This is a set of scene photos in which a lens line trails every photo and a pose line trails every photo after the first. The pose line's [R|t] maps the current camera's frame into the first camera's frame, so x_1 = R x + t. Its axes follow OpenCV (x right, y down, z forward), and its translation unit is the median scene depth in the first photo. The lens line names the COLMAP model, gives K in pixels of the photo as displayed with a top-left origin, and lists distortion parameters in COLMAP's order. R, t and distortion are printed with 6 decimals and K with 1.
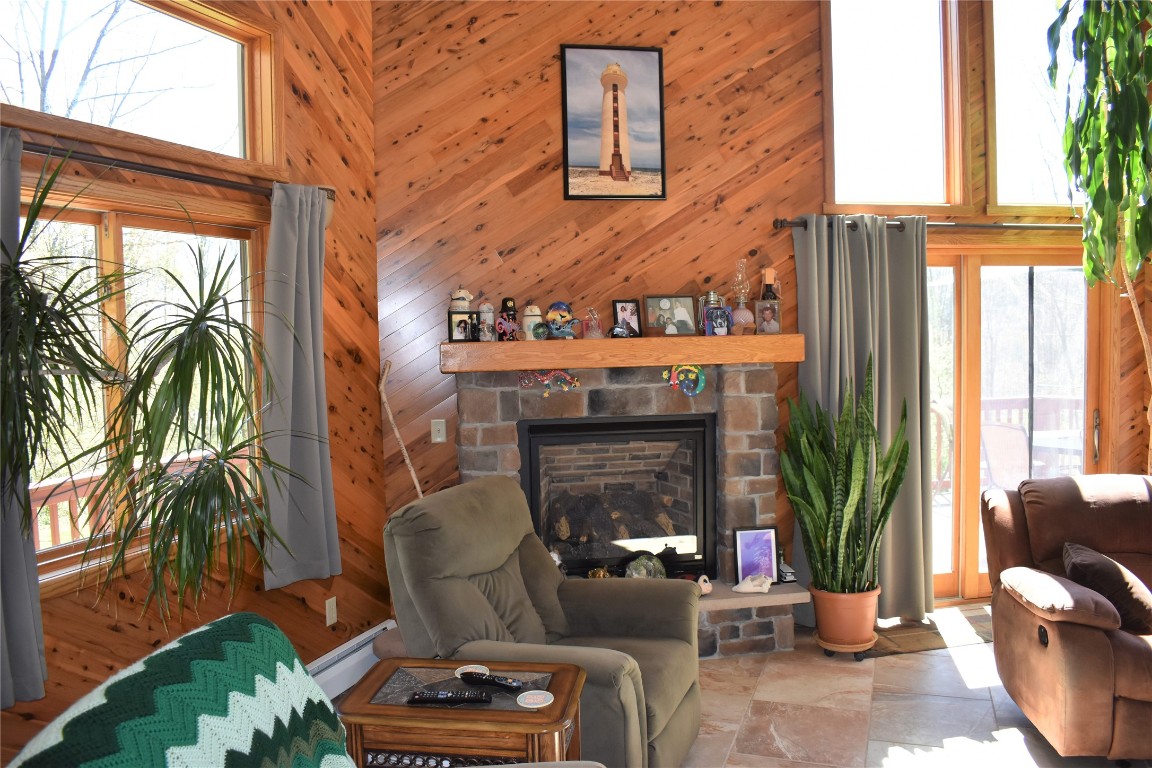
lens RADIAL K [[893.3, 0, 571.7], [0, 893.3, 381.2], [0, 0, 1]] dist [-0.099925, 0.017334]
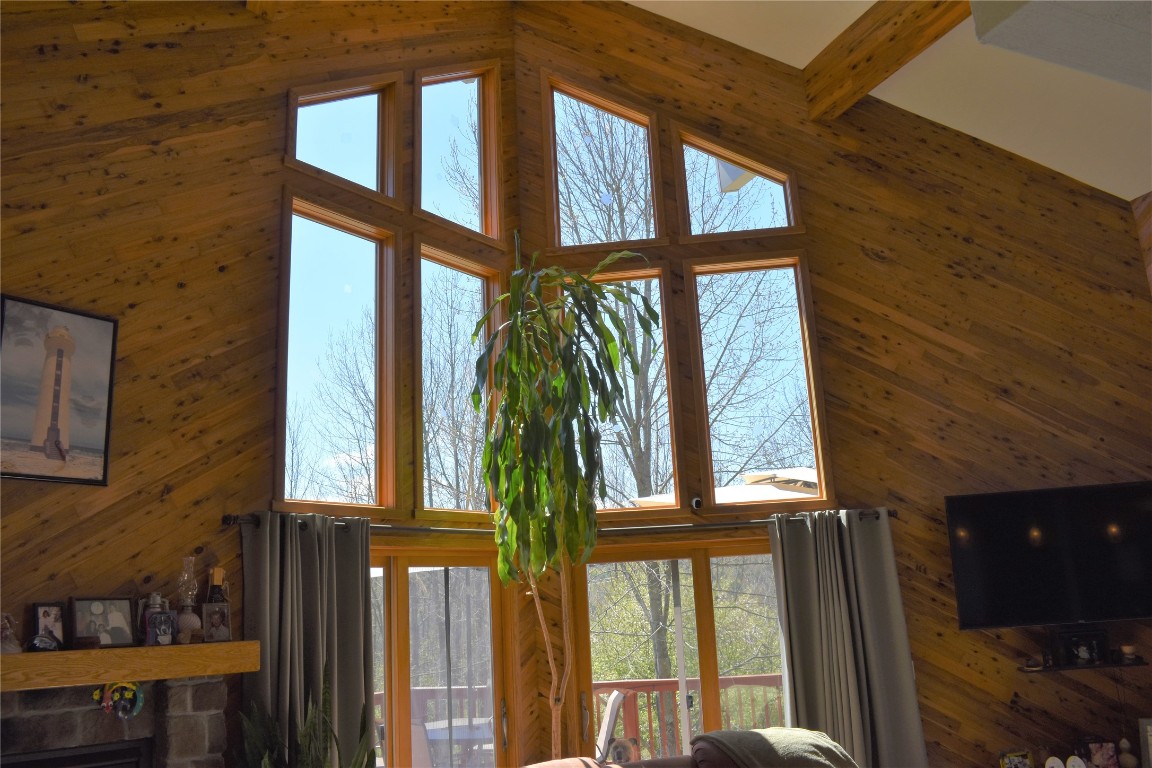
lens RADIAL K [[893.3, 0, 573.3], [0, 893.3, 381.6], [0, 0, 1]] dist [-0.099925, 0.017334]
pose [[0.731829, 0.147751, 0.665279, -0.141788], [0.074551, 0.952999, -0.293658, -0.017729], [-0.677399, 0.264504, 0.686417, 0.079660]]
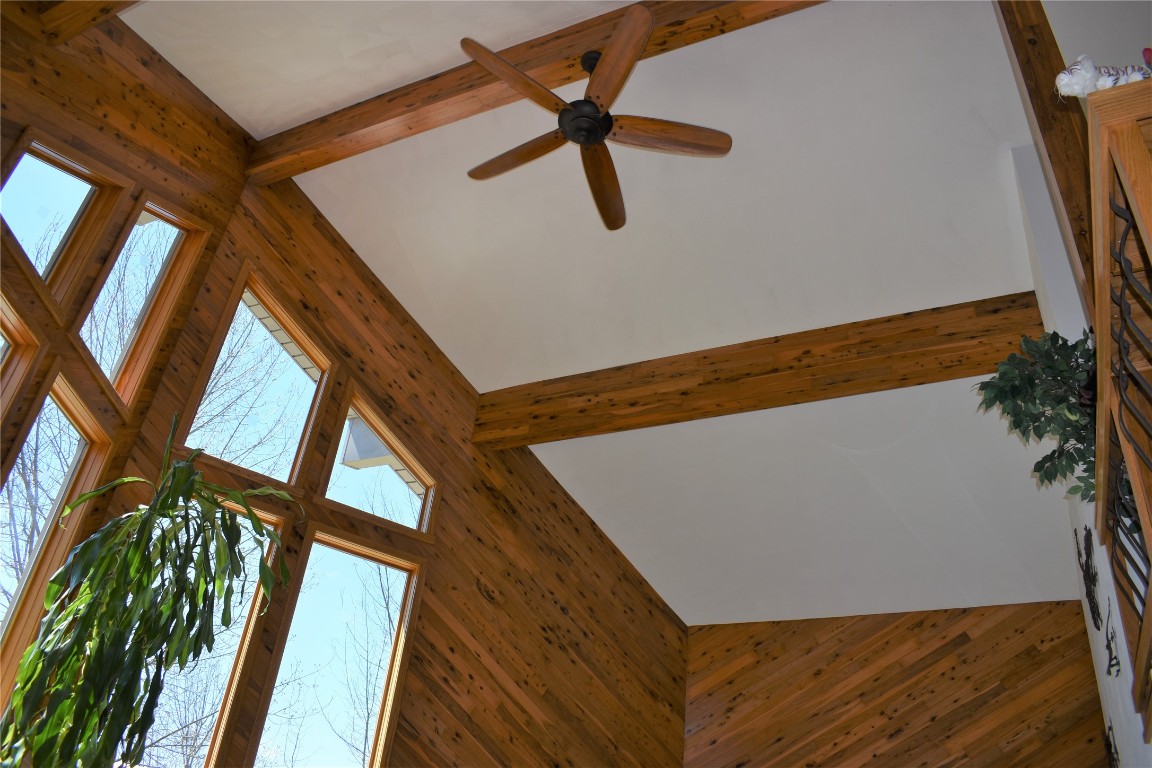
lens RADIAL K [[893.3, 0, 574.6], [0, 893.3, 379.9], [0, 0, 1]] dist [-0.099925, 0.017334]
pose [[0.092472, 0.579960, 0.809379, -0.215786], [-0.042053, 0.814412, -0.578762, -0.047809], [-0.994827, 0.019483, 0.099700, 0.372565]]
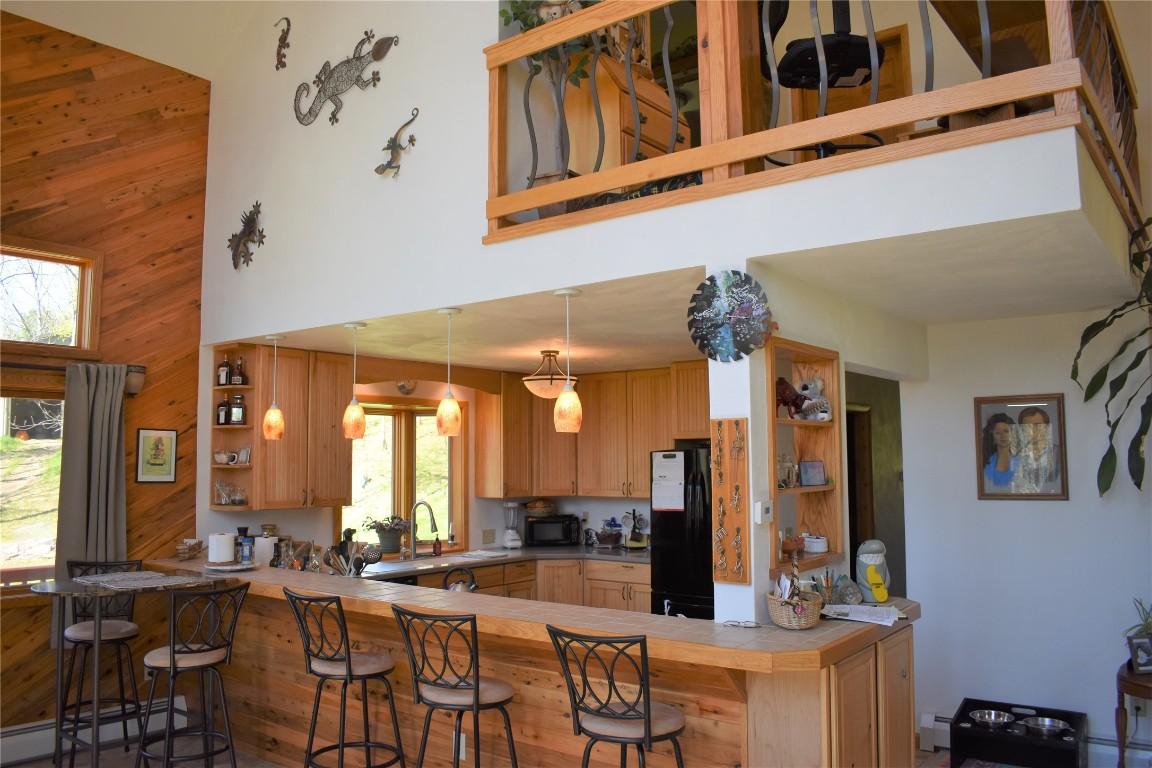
lens RADIAL K [[893.3, 0, 571.6], [0, 893.3, 384.9], [0, 0, 1]] dist [-0.099925, 0.017334]
pose [[-0.949757, 0.053745, 0.308339, 0.250777], [0.045469, 0.998388, -0.033970, -0.055921], [-0.309668, -0.018244, -0.950670, 0.783730]]
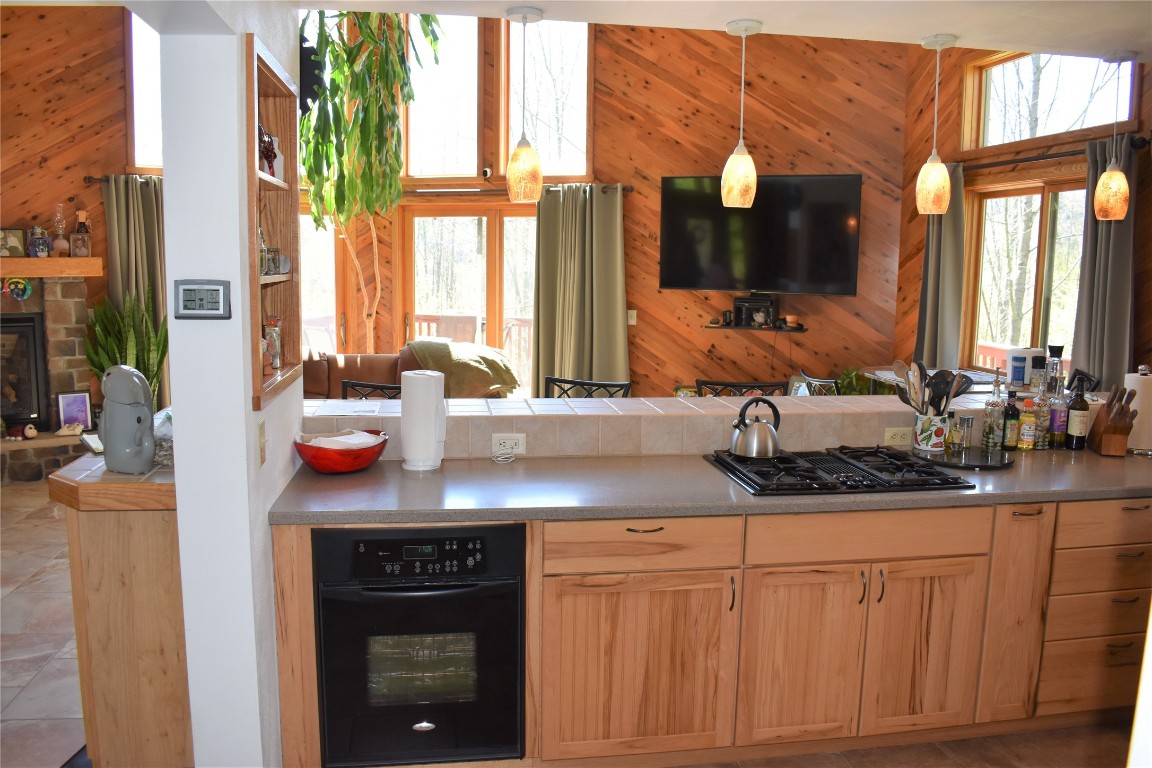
lens RADIAL K [[893.3, 0, 567.6], [0, 893.3, 380.4], [0, 0, 1]] dist [-0.099925, 0.017334]
pose [[0.874989, -0.033311, 0.482996, 0.230425], [-0.002234, 0.997342, 0.072831, 0.041859], [-0.484138, -0.064805, 0.872589, -0.611009]]
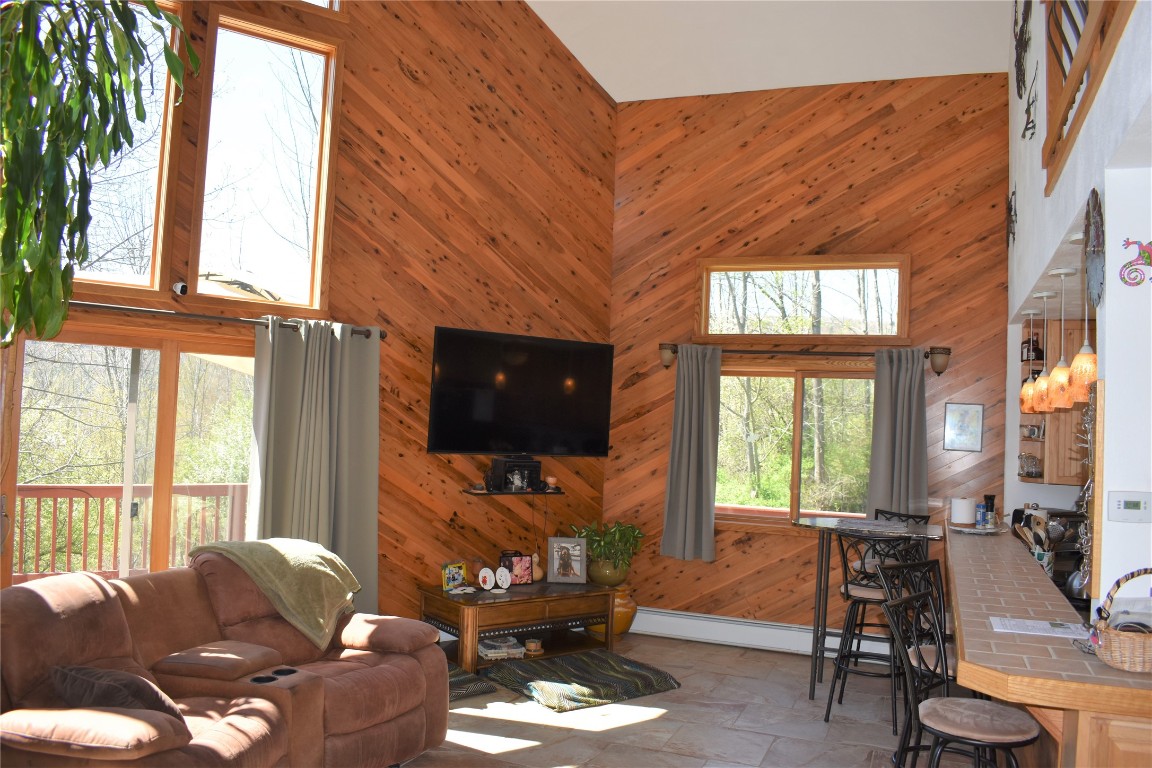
lens RADIAL K [[893.3, 0, 573.8], [0, 893.3, 382.6], [0, 0, 1]] dist [-0.099925, 0.017334]
pose [[0.034147, 0.061917, 0.997497, -0.198505], [0.017764, 0.997884, -0.062550, -0.020198], [-0.999259, 0.019855, 0.032975, 0.372682]]
